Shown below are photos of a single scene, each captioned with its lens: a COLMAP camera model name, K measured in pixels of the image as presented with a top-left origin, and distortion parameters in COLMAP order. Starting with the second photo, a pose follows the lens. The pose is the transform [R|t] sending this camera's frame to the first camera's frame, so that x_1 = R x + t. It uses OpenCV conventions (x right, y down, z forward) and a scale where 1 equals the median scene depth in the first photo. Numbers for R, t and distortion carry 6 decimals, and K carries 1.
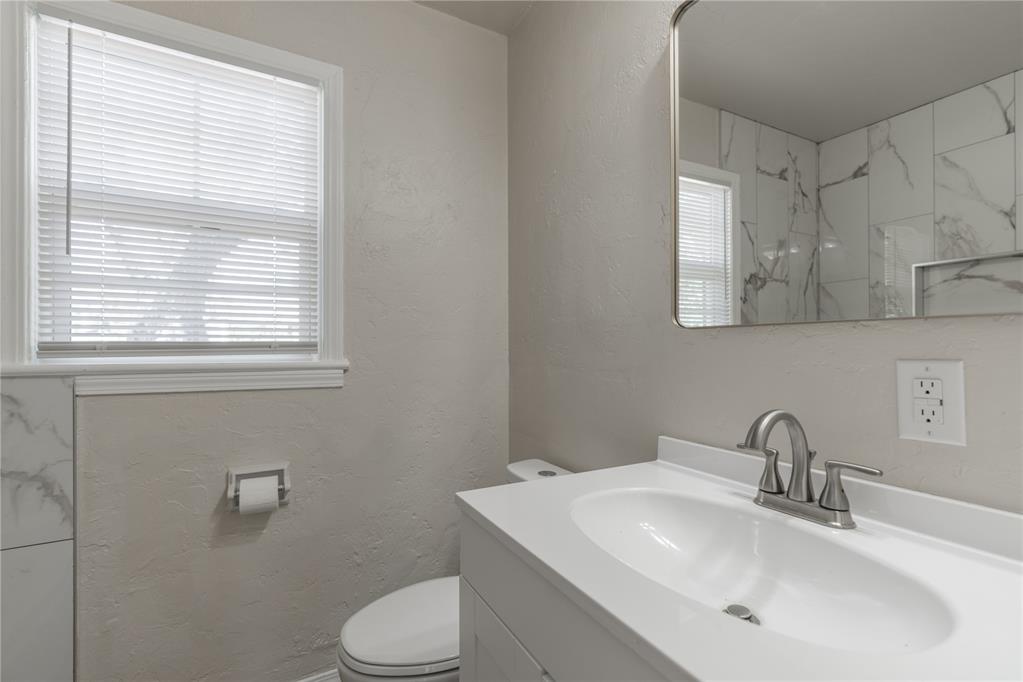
lens RADIAL K [[460.4, 0, 514.9], [0, 460.4, 347.5], [0, 0, 1]] dist [-0.010323, 0.003022]
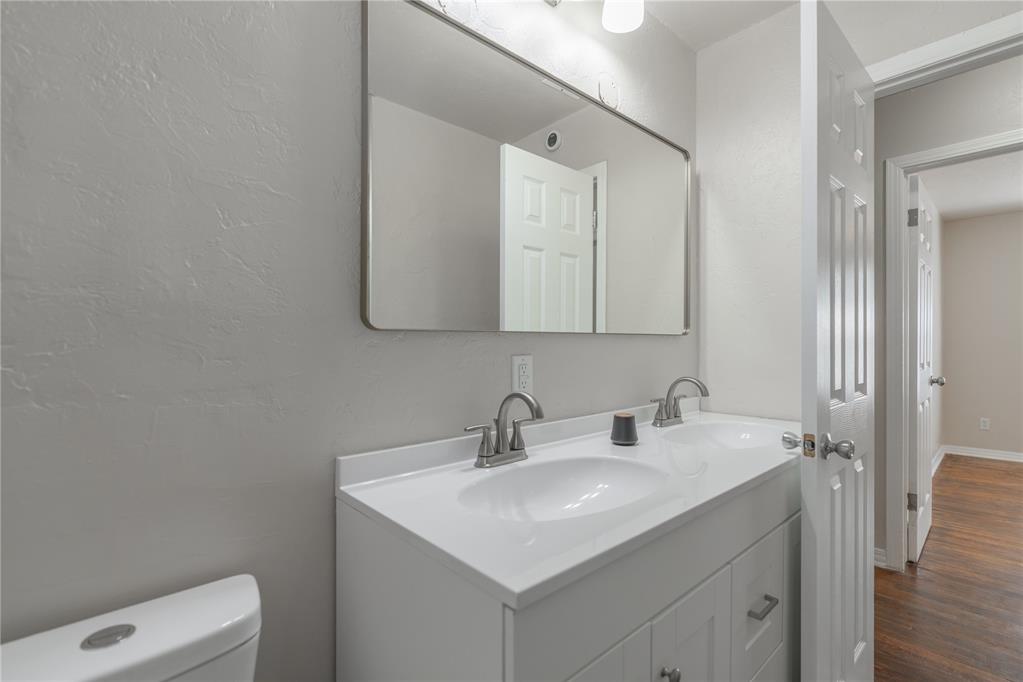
lens RADIAL K [[460.4, 0, 518.6], [0, 460.4, 338.8], [0, 0, 1]] dist [-0.010323, 0.003022]
pose [[-0.229389, 0.001008, 0.973334, -0.869390], [-0.004415, 0.999988, -0.002076, -0.032093], [-0.973325, -0.004774, -0.229382, 1.352791]]
